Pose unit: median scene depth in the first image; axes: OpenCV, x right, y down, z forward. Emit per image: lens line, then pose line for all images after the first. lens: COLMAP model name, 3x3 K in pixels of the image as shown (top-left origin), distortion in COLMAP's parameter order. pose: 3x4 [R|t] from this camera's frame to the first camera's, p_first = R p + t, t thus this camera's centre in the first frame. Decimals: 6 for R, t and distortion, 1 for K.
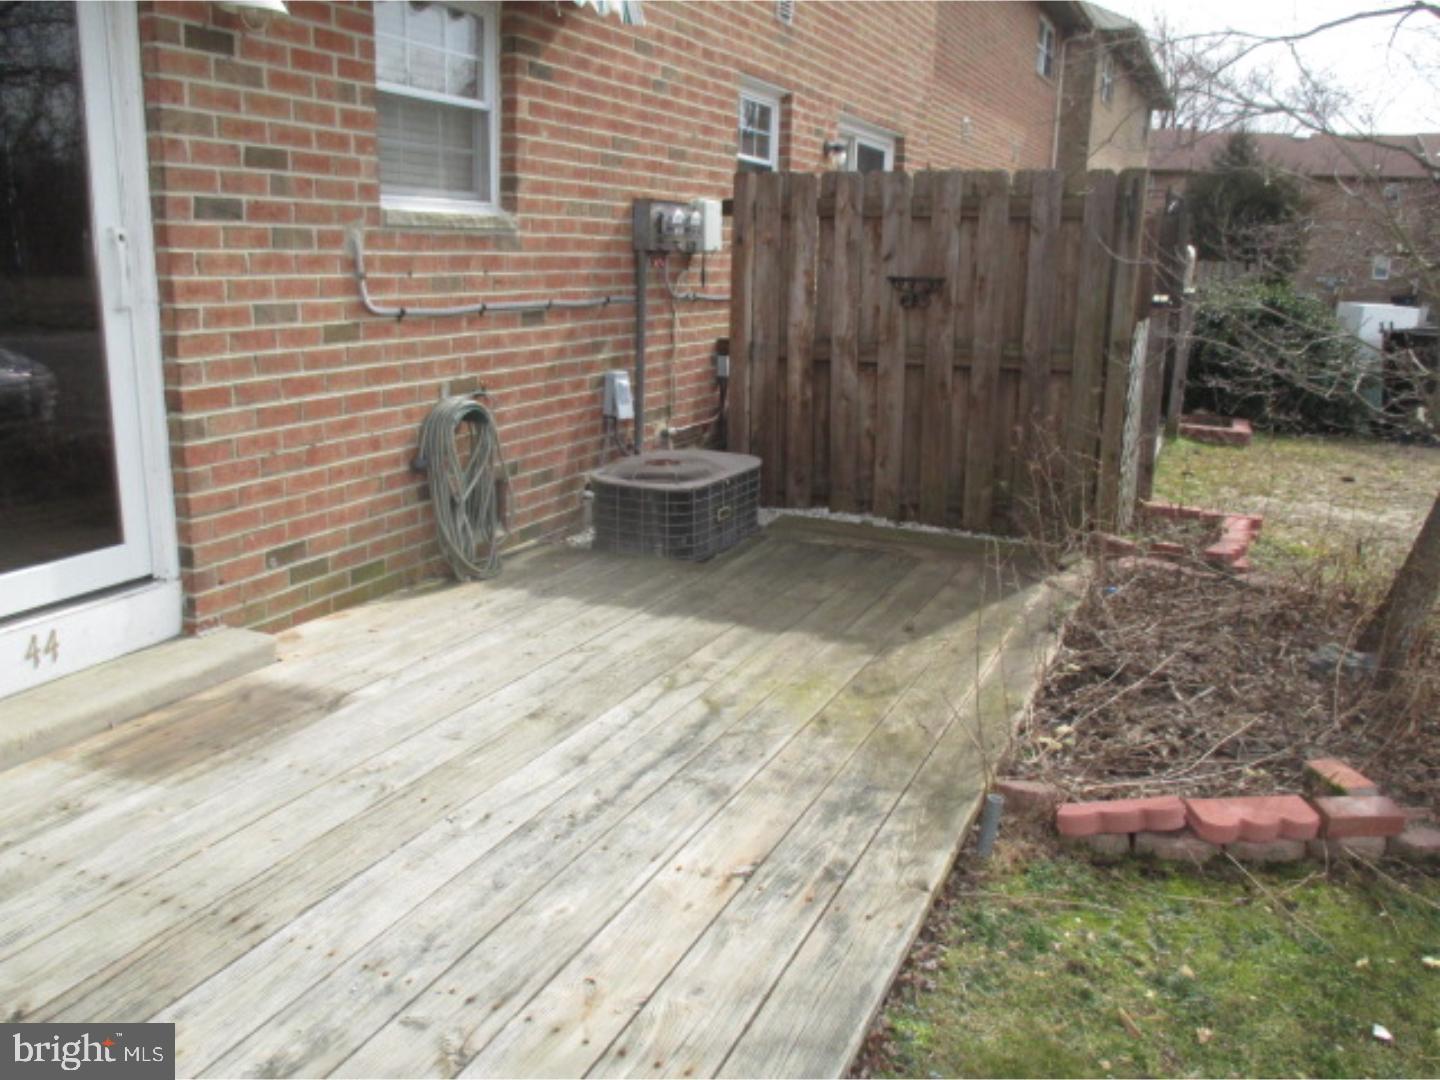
lens RADIAL K [[1203.6, 0, 715.8], [0, 1203.6, 532.0], [0, 0, 1]] dist [-0.025977, 0.010642]
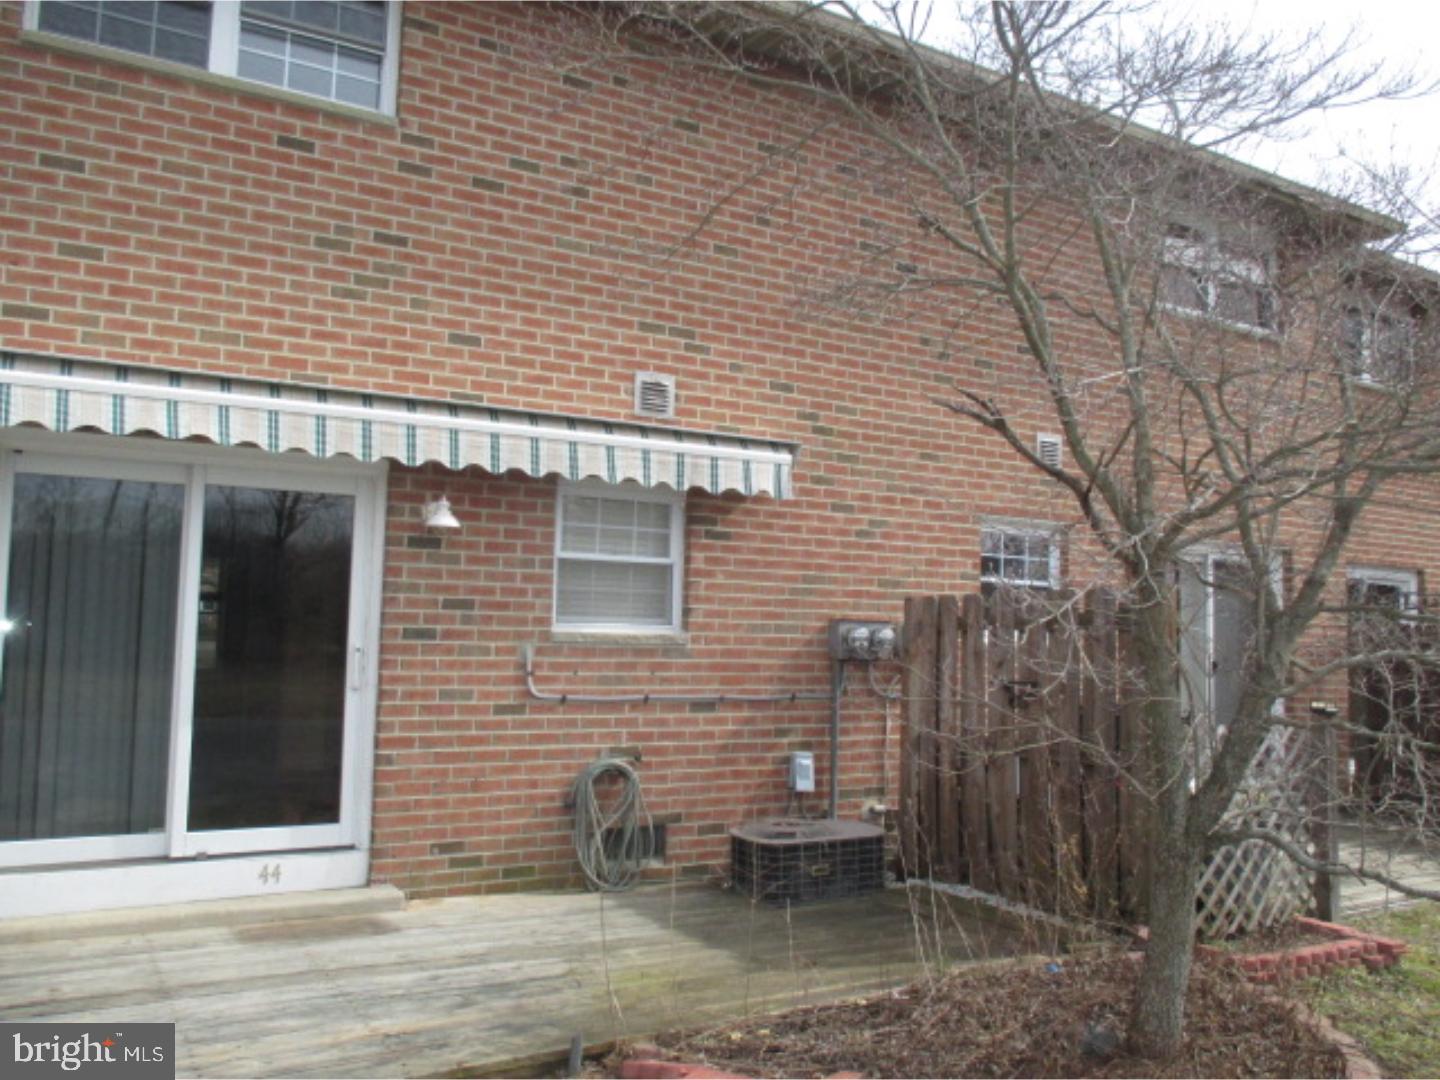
lens RADIAL K [[1203.6, 0, 715.8], [0, 1203.6, 532.0], [0, 0, 1]] dist [-0.025977, 0.010642]
pose [[0.810764, -0.059509, -0.582340, 0.849495], [-0.135294, 0.948834, -0.285325, 0.026850], [0.569523, 0.310119, 0.761229, -0.117007]]
